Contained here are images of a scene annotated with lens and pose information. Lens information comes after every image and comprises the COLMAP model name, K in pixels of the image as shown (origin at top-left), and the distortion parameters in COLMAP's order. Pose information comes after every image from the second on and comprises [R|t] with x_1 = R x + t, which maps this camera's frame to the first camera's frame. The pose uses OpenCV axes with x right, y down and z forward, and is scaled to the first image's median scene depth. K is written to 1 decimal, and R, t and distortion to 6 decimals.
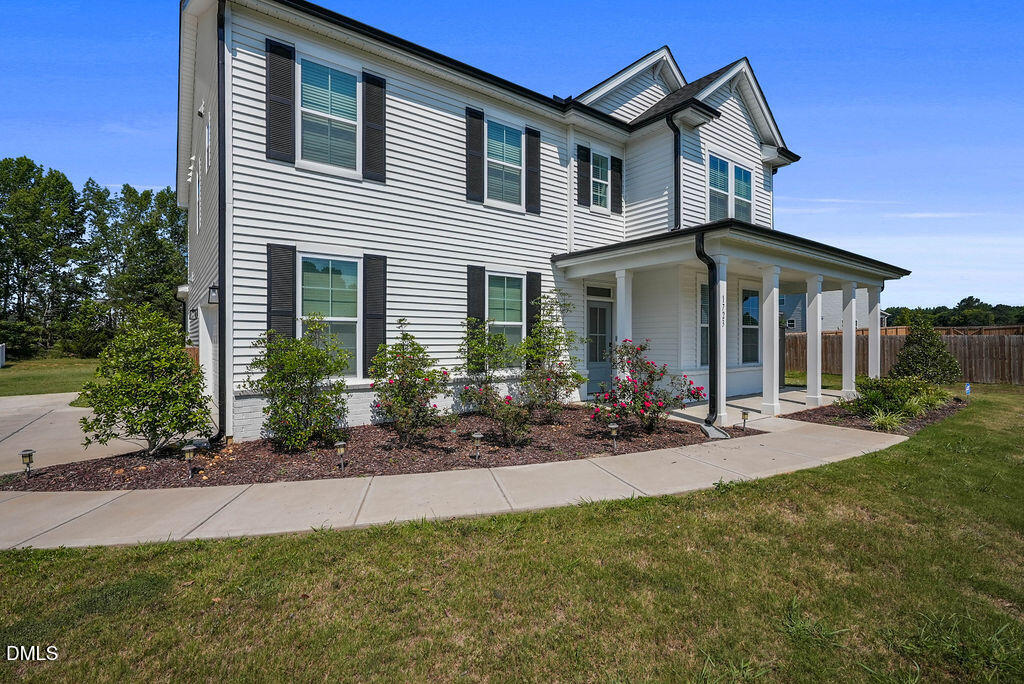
lens RADIAL K [[465.8, 0, 512.0], [0, 465.8, 342.0], [0, 0, 1]] dist [-0.002527, 0.000525]
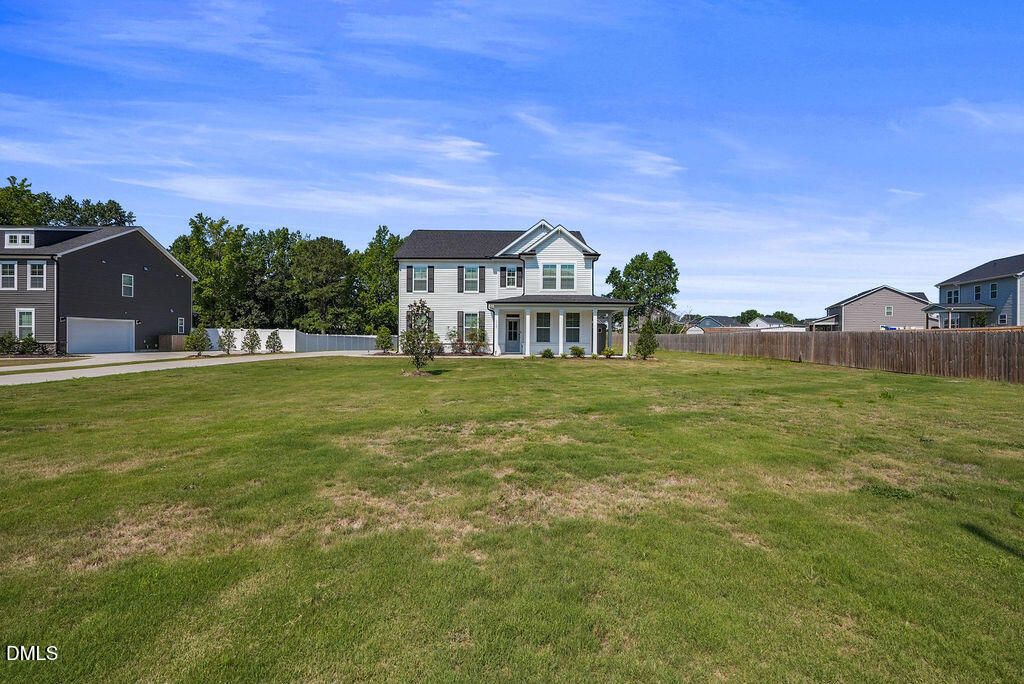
lens RADIAL K [[458.2, 0, 513.5], [0, 458.2, 335.6], [0, 0, 1]] dist [-0.003139, 0.000351]
pose [[0.808057, 0.005687, -0.589076, 1.960470], [-0.009907, 0.999943, -0.003936, 0.025539], [0.589020, 0.009017, 0.808068, -1.325168]]
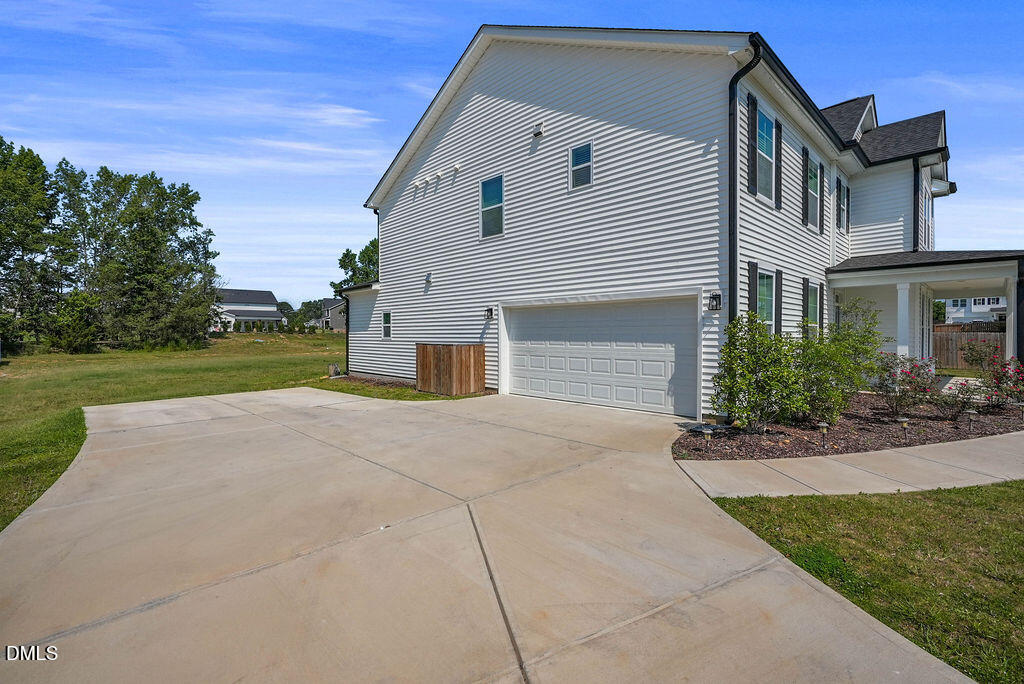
lens RADIAL K [[458.2, 0, 513.5], [0, 458.2, 335.6], [0, 0, 1]] dist [-0.003139, 0.000351]
pose [[0.992090, 0.001288, 0.125519, -0.849604], [-0.001287, 0.999999, -0.000089, -0.012045], [-0.125519, -0.000073, 0.992091, -0.068923]]
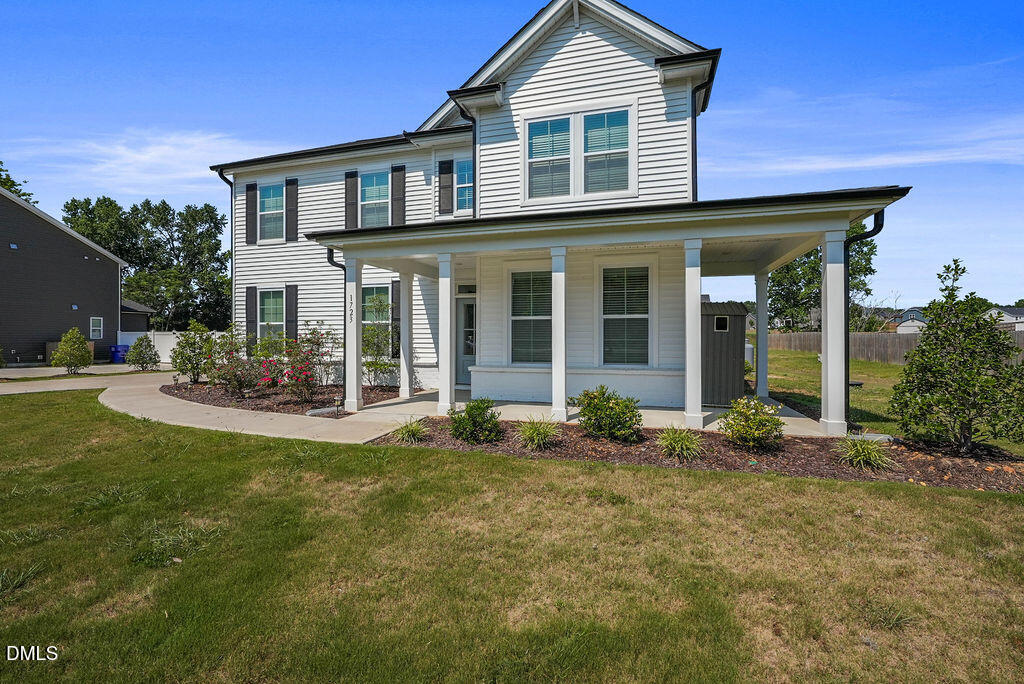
lens RADIAL K [[465.8, 0, 512.0], [0, 465.8, 342.0], [0, 0, 1]] dist [-0.002527, 0.000525]
pose [[0.602383, 0.010269, -0.798141, 1.170214], [-0.002189, 0.999935, 0.011214, 0.000408], [0.798205, -0.005008, 0.602366, 0.466552]]
